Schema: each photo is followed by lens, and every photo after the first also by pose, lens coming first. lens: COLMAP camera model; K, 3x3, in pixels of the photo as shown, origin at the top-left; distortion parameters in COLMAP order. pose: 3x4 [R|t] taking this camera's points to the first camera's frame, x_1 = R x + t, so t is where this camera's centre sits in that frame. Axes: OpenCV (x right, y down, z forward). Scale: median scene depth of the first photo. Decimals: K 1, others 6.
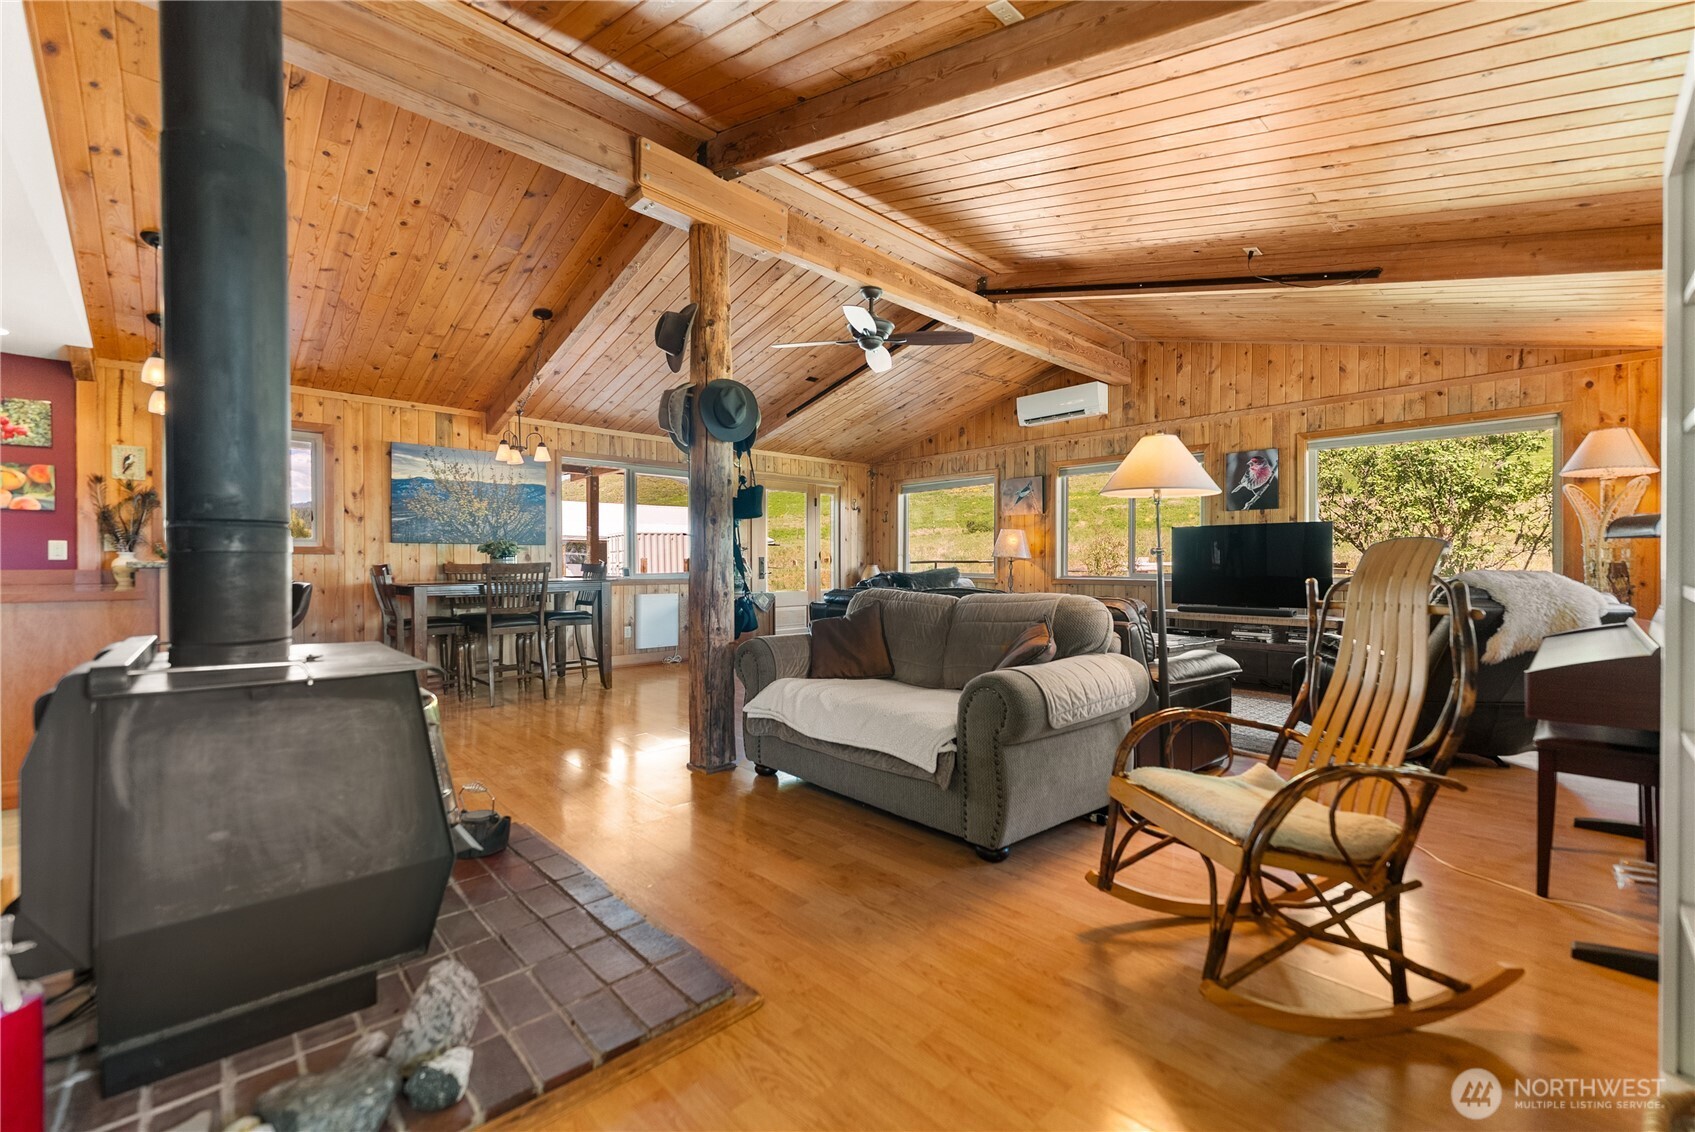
lens RADIAL K [[699.0, 0, 857.2], [0, 699.0, 566.4], [0, 0, 1]] dist [0.001813, -0.000982]
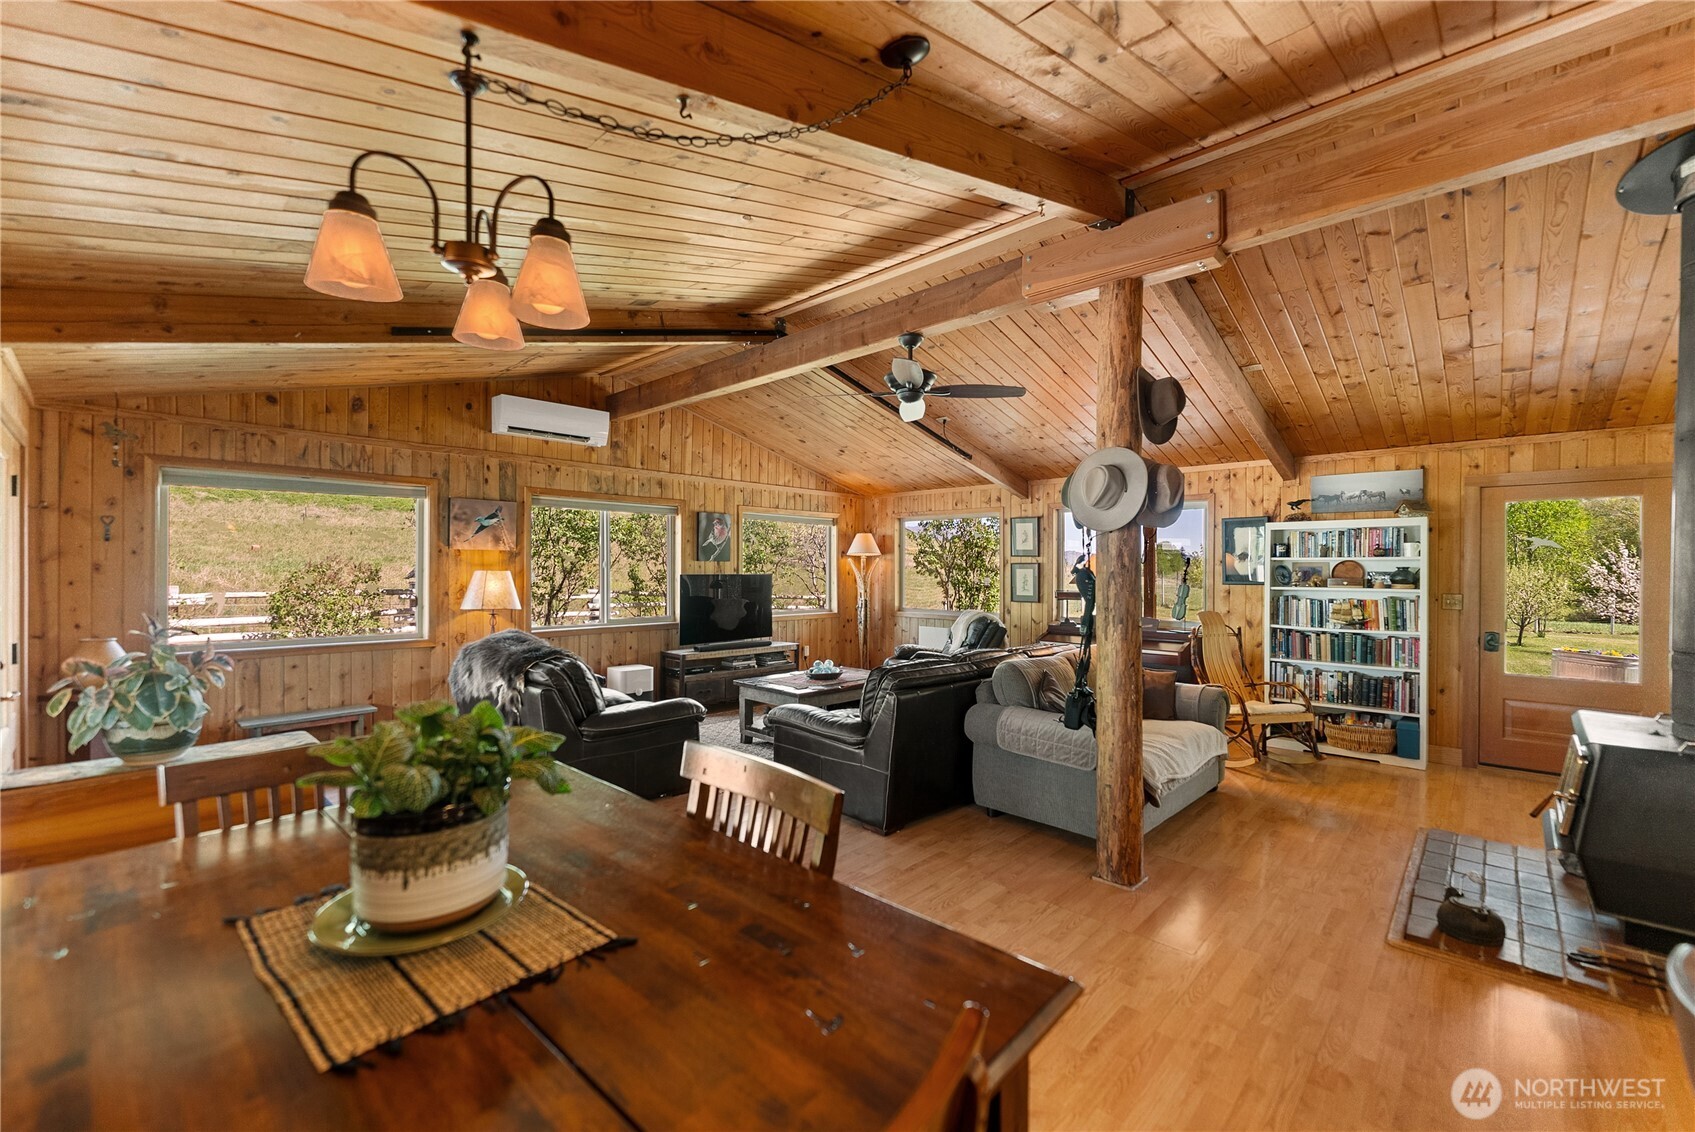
lens RADIAL K [[699.0, 0, 855.4], [0, 699.0, 570.4], [0, 0, 1]] dist [0.001813, -0.000982]
pose [[-0.063248, -0.001586, 0.997997, -0.584322], [0.001603, 0.999997, 0.001691, -0.059391], [-0.997997, 0.001707, -0.063245, 0.733854]]
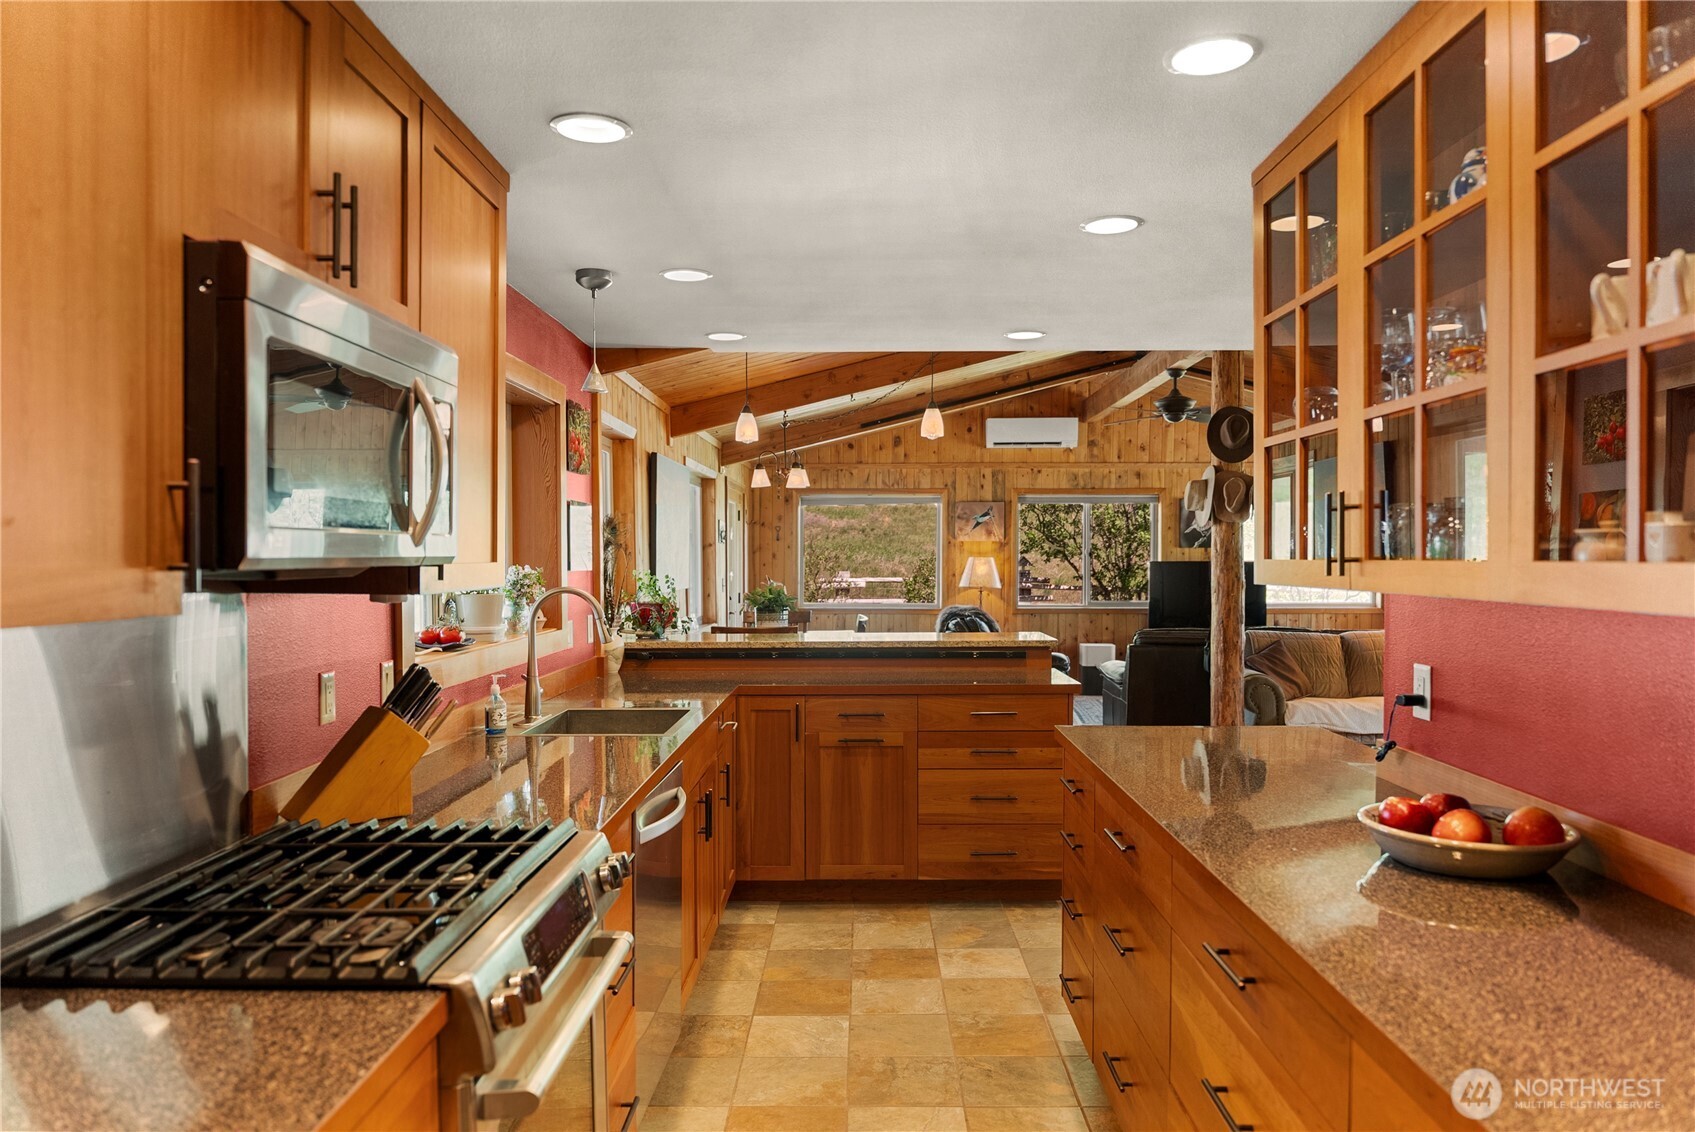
lens RADIAL K [[1159.5, 0, 851.0], [0, 1159.5, 571.1], [0, 0, 1]] dist [-0.010727, -0.005967]
pose [[0.693163, -0.008654, 0.720728, -1.122818], [0.003291, 0.999955, 0.008841, -0.053699], [-0.720773, -0.003756, 0.693161, 0.051677]]
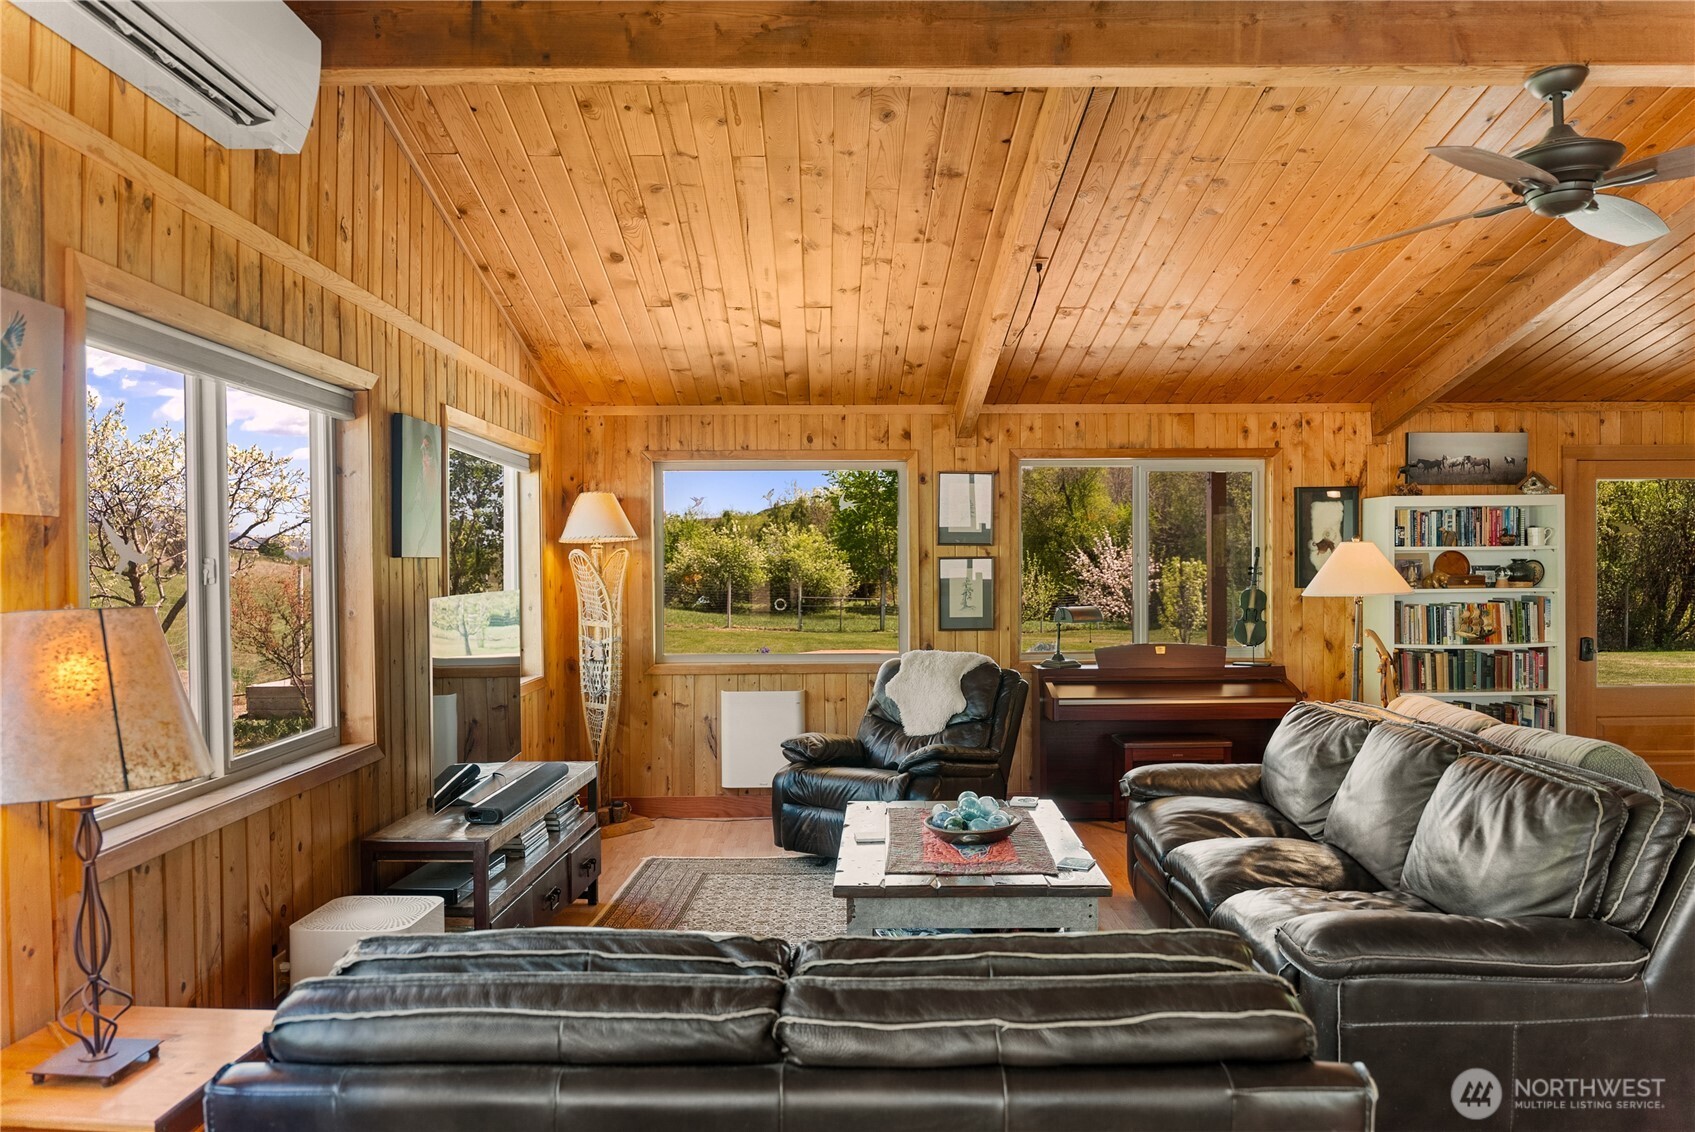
lens RADIAL K [[1159.5, 0, 863.0], [0, 1159.5, 569.5], [0, 0, 1]] dist [-0.010727, -0.005967]
pose [[-0.737900, 0.004463, 0.674895, -0.090979], [0.013998, 0.999864, 0.008692, -0.068188], [-0.674765, 0.015861, -0.737862, 1.186360]]
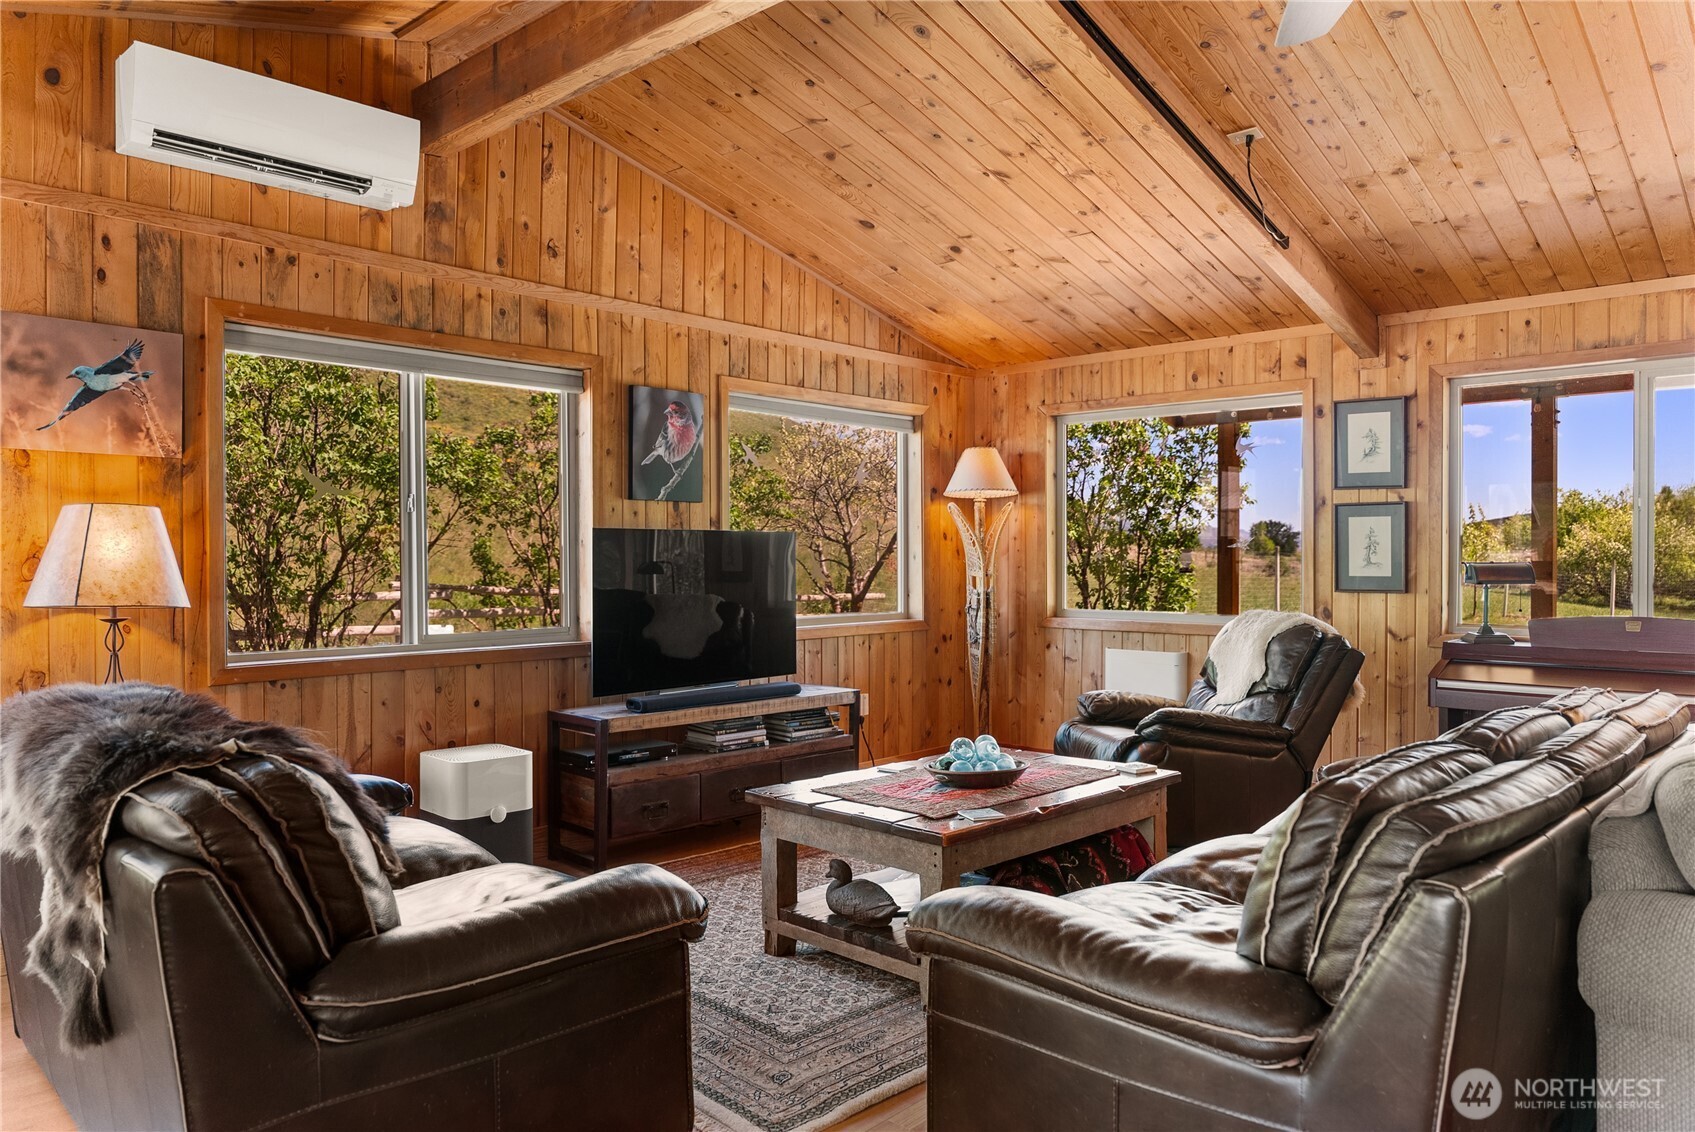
lens RADIAL K [[1159.5, 0, 843.5], [0, 1159.5, 566.3], [0, 0, 1]] dist [-0.010727, -0.005967]
pose [[-0.059853, -0.005891, 0.998190, -0.275347], [0.007660, 0.999950, 0.006361, -0.032458], [-0.998178, 0.008027, -0.059805, 0.811871]]
